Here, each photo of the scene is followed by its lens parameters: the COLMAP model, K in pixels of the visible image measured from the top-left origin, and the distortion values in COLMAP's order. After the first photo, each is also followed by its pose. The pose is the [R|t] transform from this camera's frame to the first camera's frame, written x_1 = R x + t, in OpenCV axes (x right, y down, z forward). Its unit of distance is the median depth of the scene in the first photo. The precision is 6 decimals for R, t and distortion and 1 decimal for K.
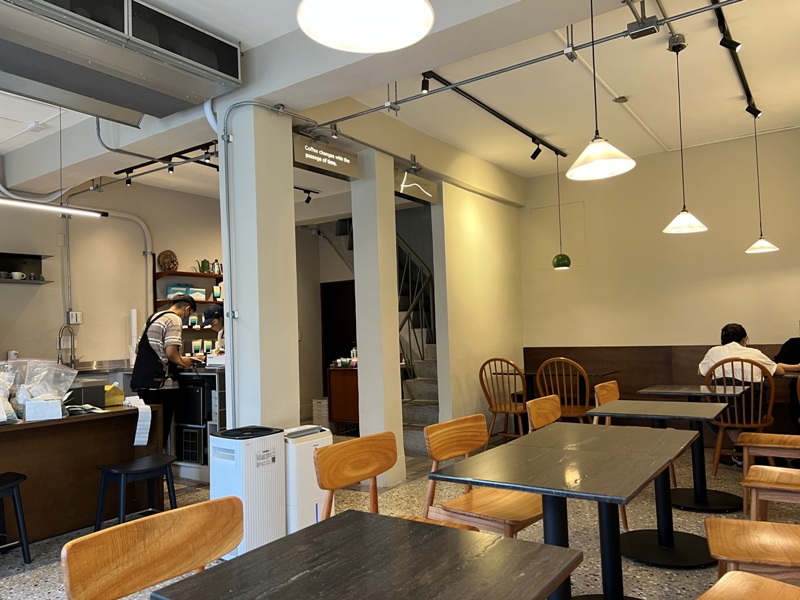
lens RADIAL K [[597.1, 0, 403.0], [0, 597.1, 306.5], [0, 0, 1]] dist [0.059936, -0.073499]
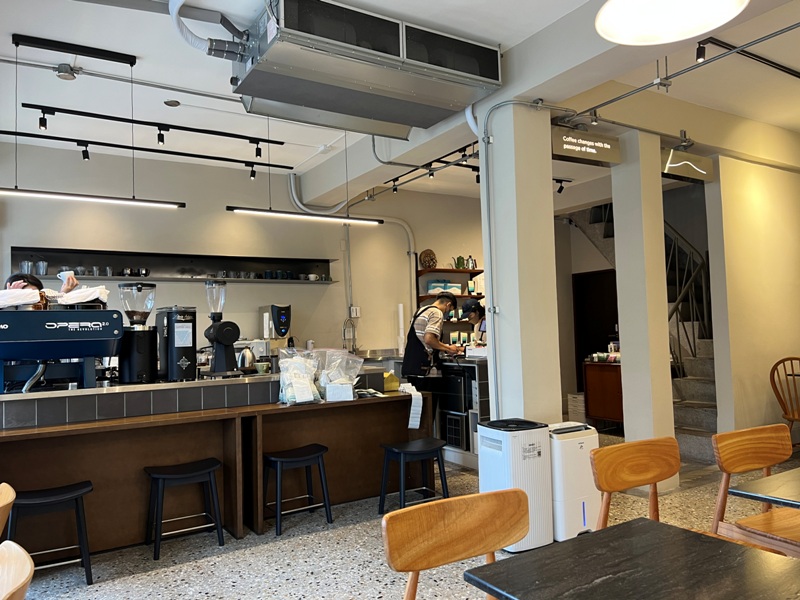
lens RADIAL K [[597.1, 0, 399.5], [0, 597.1, 306.2], [0, 0, 1]] dist [0.059936, -0.073499]
pose [[0.917685, -0.010533, -0.397169, -0.019166], [0.016649, 0.999790, 0.011956, -0.006387], [0.396959, -0.017584, 0.917668, -0.012183]]
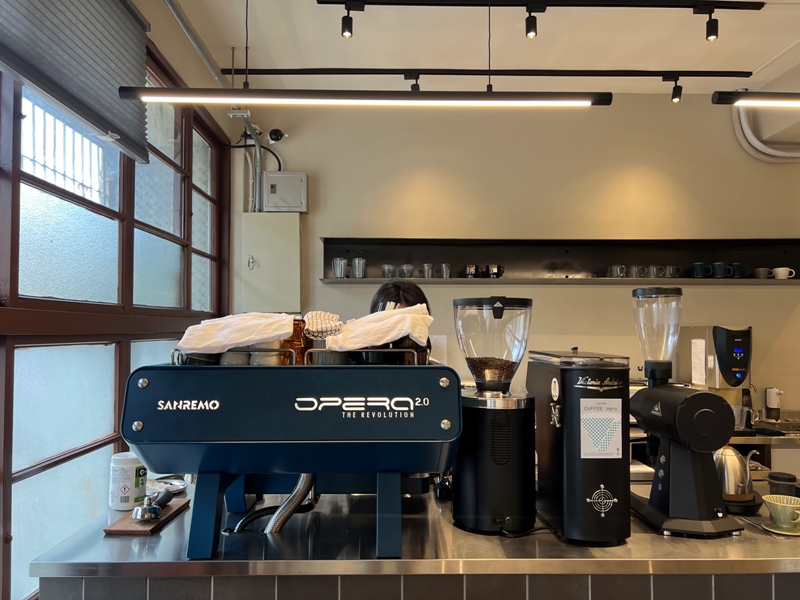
lens RADIAL K [[597.1, 0, 397.3], [0, 597.1, 307.4], [0, 0, 1]] dist [0.059936, -0.073499]
pose [[0.579186, 0.005700, -0.815176, -0.429204], [0.011080, 0.999828, 0.014864, -0.035157], [0.815120, -0.017641, 0.579023, 0.359689]]
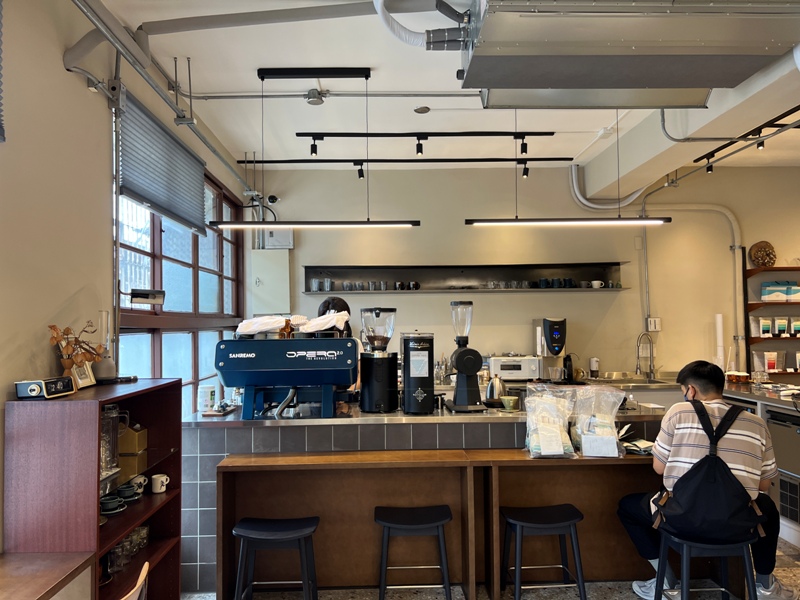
lens RADIAL K [[597.1, 0, 401.1], [0, 597.1, 305.7], [0, 0, 1]] dist [0.059936, -0.073499]
pose [[0.593945, 0.000614, -0.804505, -0.029245], [0.025512, 0.999482, 0.019598, -0.052579], [0.804101, -0.032164, 0.593622, 0.170190]]
